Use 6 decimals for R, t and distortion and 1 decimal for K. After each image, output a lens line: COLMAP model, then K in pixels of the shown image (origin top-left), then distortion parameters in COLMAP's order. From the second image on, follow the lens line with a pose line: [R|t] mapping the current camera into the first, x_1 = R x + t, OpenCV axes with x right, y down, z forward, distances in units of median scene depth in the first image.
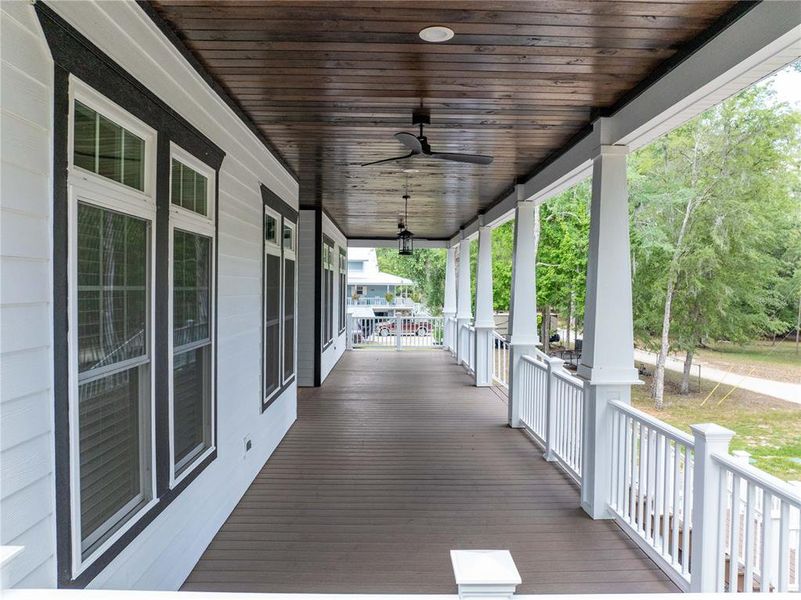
lens RADIAL K [[562.6, 0, 400.5], [0, 562.6, 300.0], [0, 0, 1]] dist [-0.043933, 0.002257]
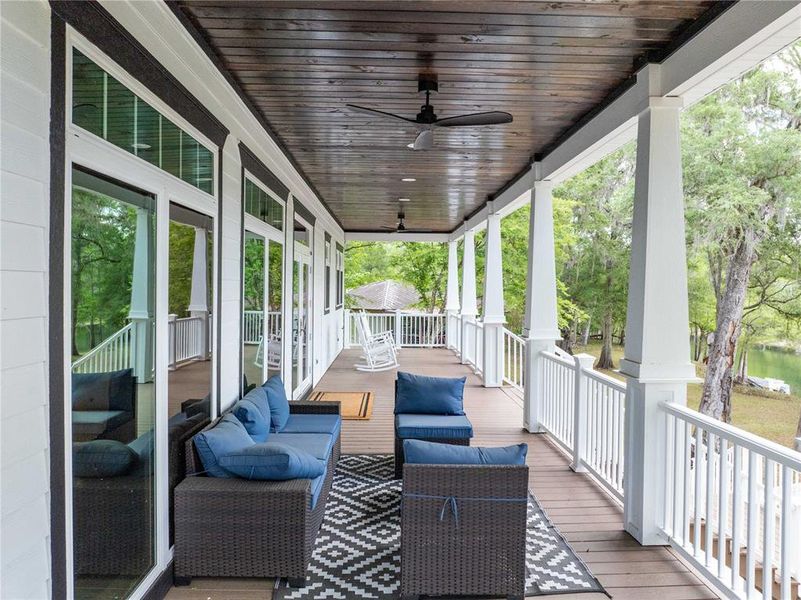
lens RADIAL K [[562.6, 0, 400.5], [0, 562.6, 300.0], [0, 0, 1]] dist [-0.043933, 0.002257]
pose [[0.999970, -0.005800, 0.005139, -0.014633], [0.005806, 0.999982, -0.001172, 0.019475], [-0.005132, 0.001202, 0.999986, 0.134357]]
